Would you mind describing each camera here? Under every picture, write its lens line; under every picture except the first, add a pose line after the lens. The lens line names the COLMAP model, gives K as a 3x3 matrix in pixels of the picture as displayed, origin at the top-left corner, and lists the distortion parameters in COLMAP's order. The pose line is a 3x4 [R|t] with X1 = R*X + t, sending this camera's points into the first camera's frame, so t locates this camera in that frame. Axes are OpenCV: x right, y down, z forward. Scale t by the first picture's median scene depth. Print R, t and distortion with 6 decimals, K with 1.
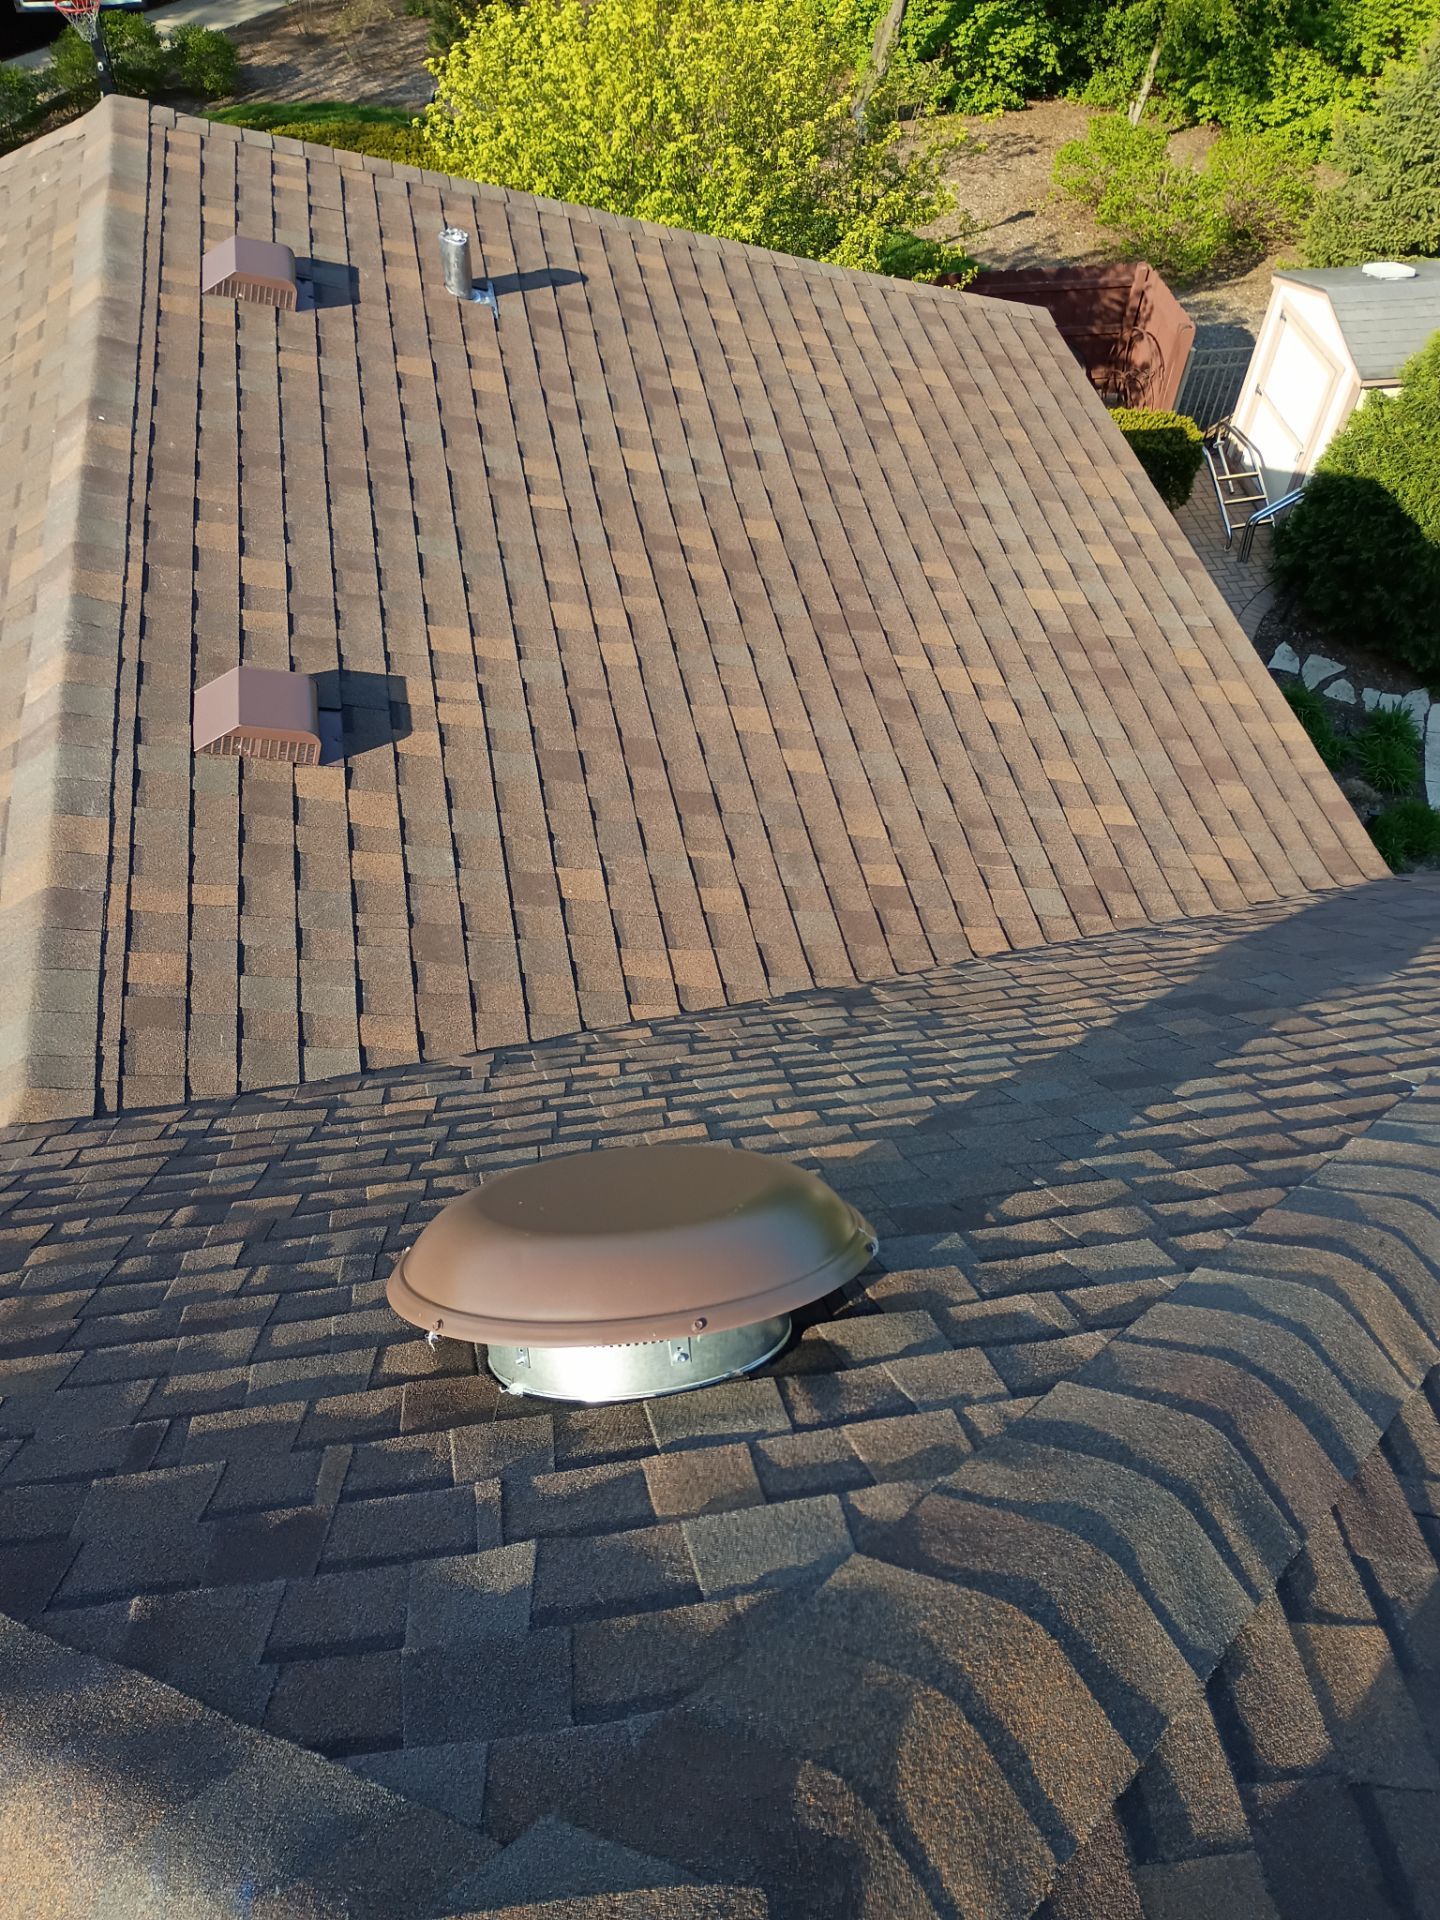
lens RADIAL K [[1629.6, 0, 720.0], [0, 1629.6, 960.0], [0, 0, 1]] dist [0.059337, -0.063818]
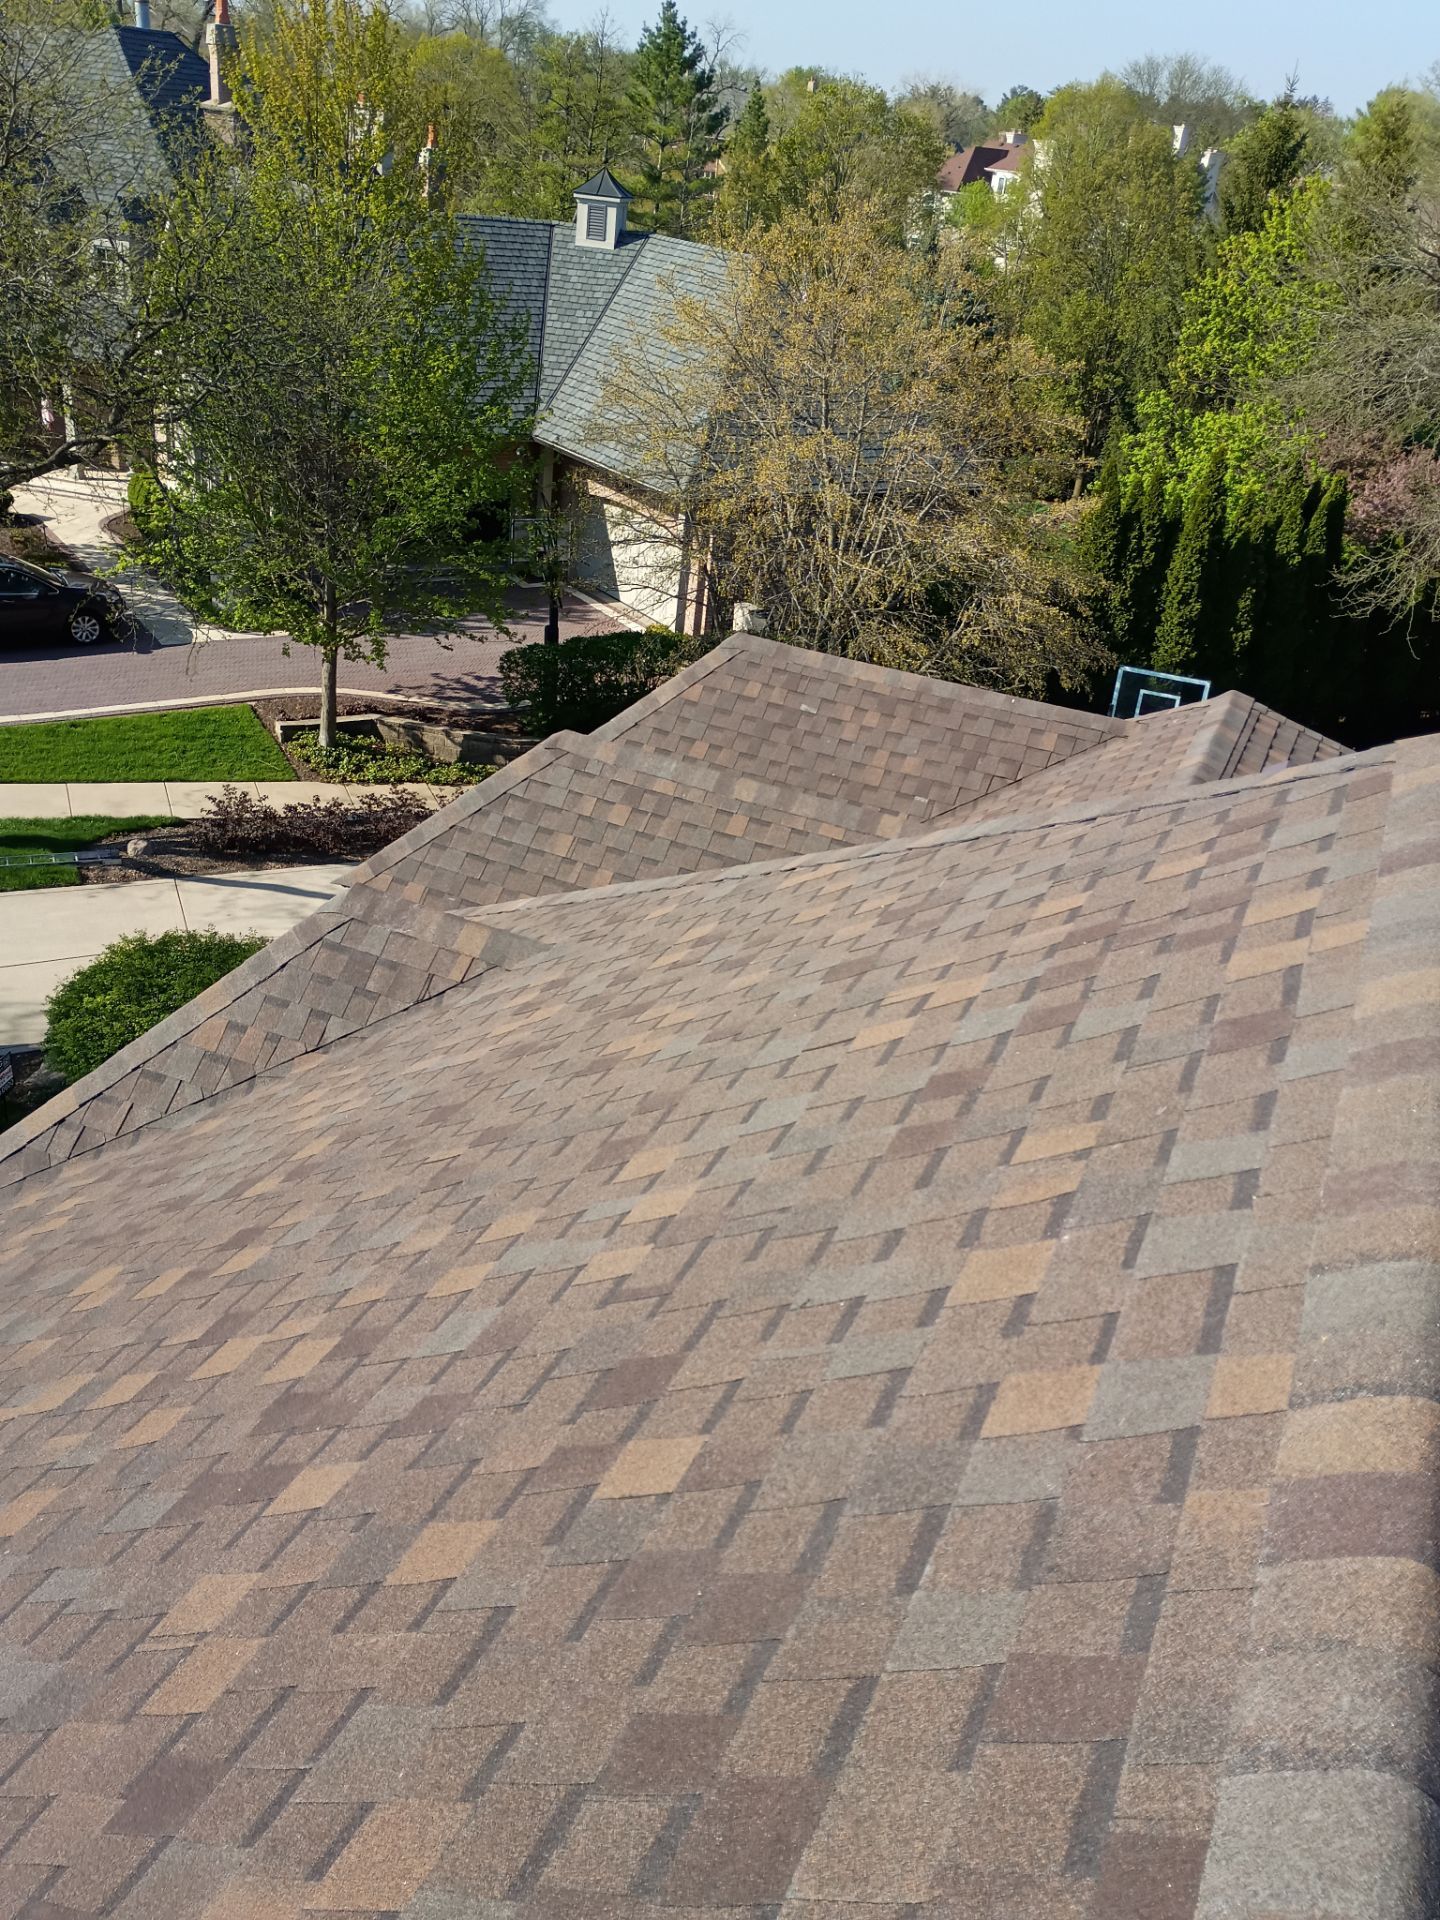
lens RADIAL K [[1629.6, 0, 720.0], [0, 1629.6, 960.0], [0, 0, 1]] dist [0.059337, -0.063818]
pose [[0.828320, 0.281611, -0.484336, 0.106283], [-0.462634, 0.831403, -0.307796, 0.658848], [0.316000, 0.479024, 0.818951, -0.547667]]
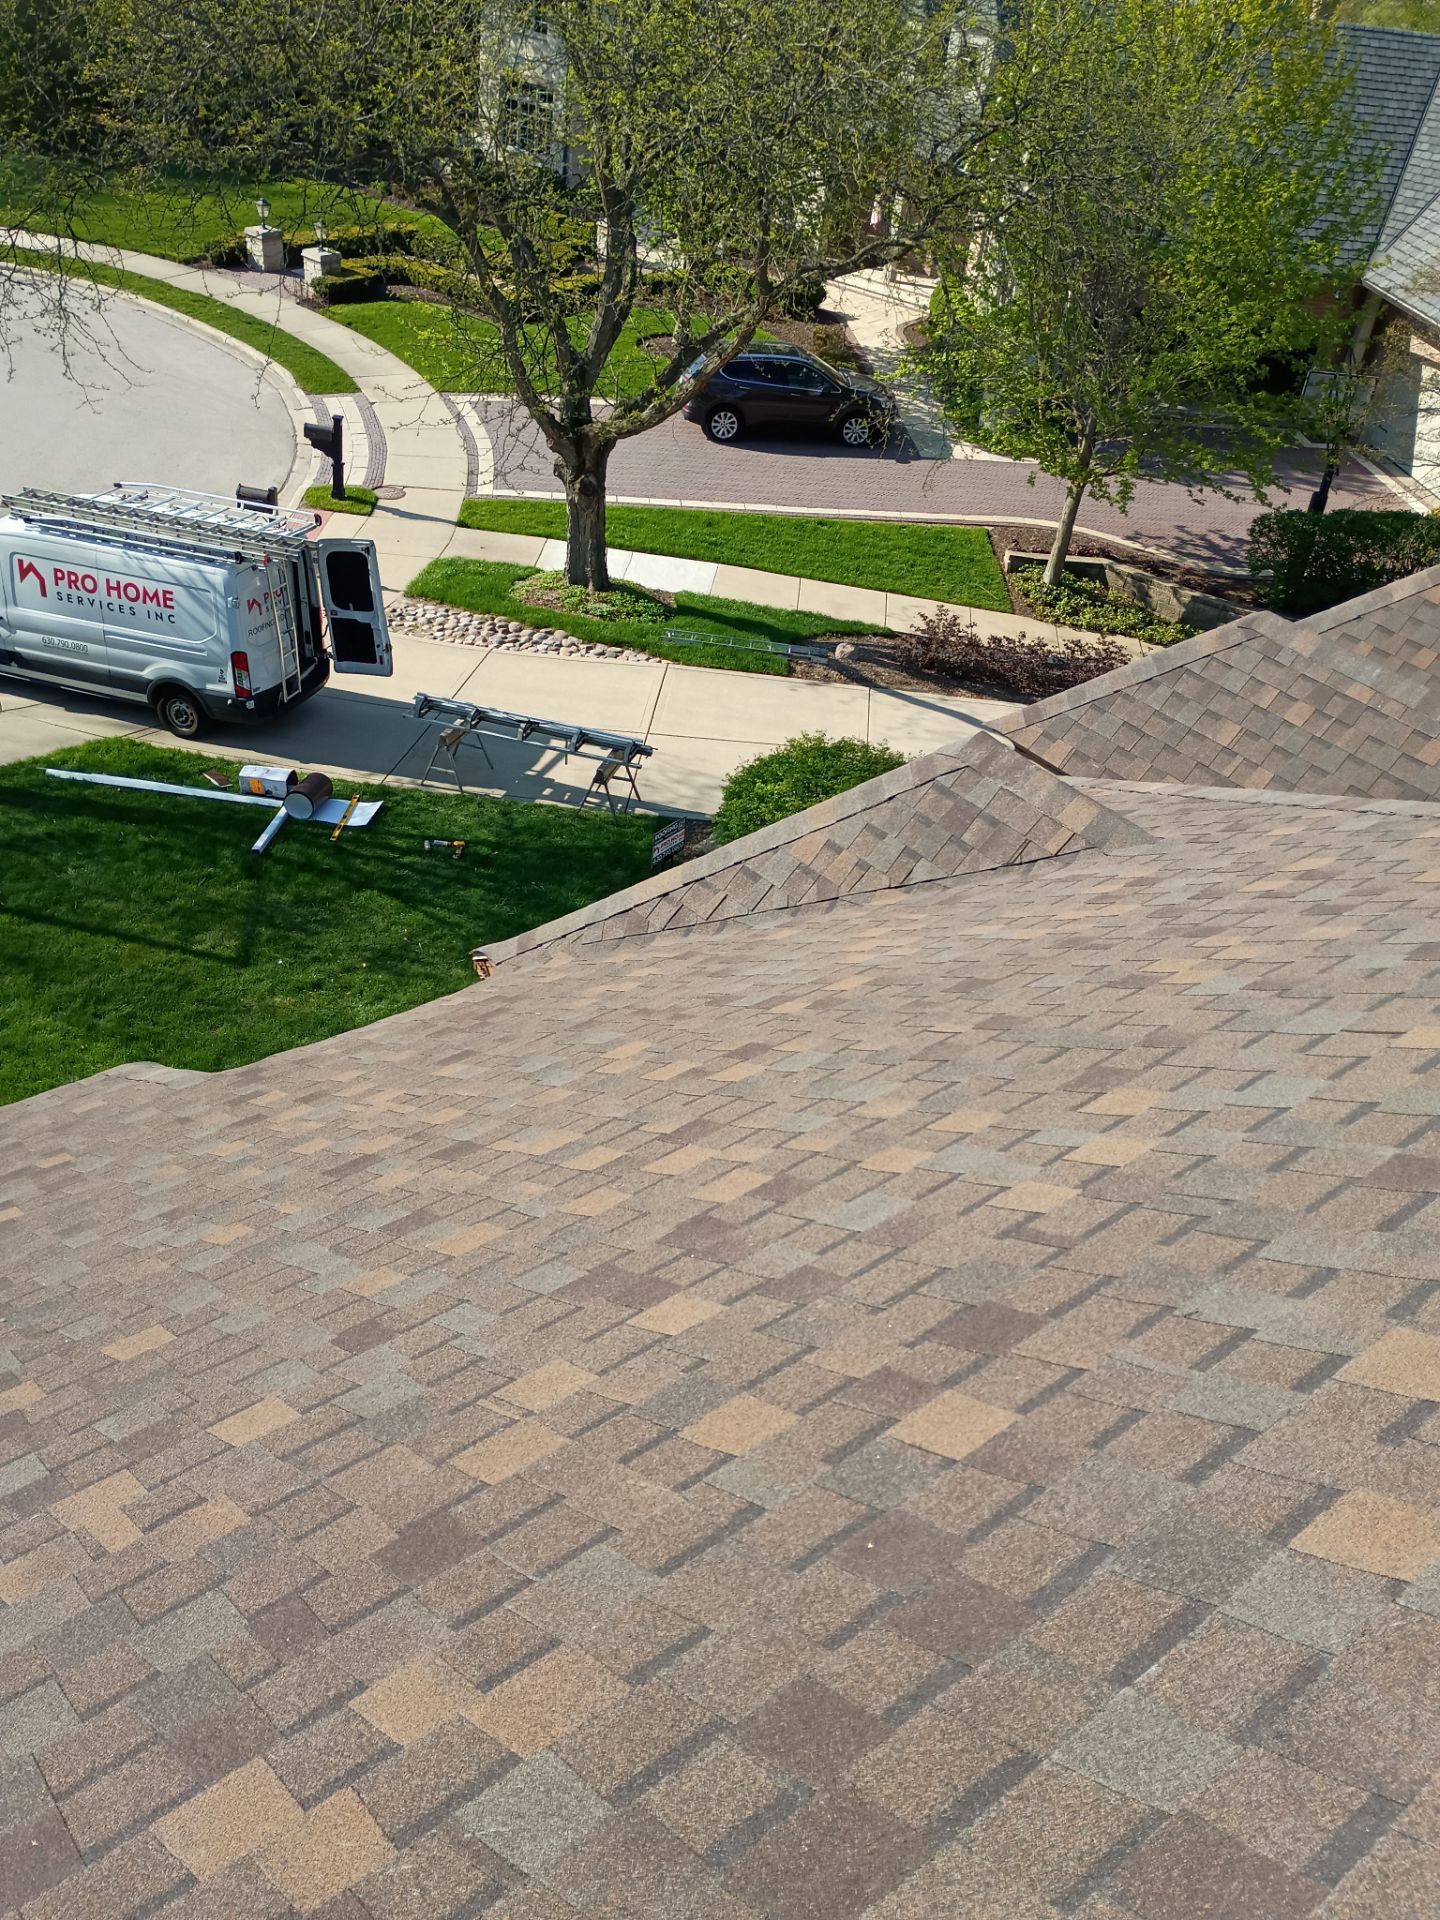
lens RADIAL K [[1629.6, 0, 720.0], [0, 1629.6, 960.0], [0, 0, 1]] dist [0.059337, -0.063818]
pose [[0.484288, 0.504921, -0.714506, 0.124423], [-0.718651, 0.695357, 0.004291, 0.596597], [0.499004, 0.511403, 0.699616, -0.497561]]
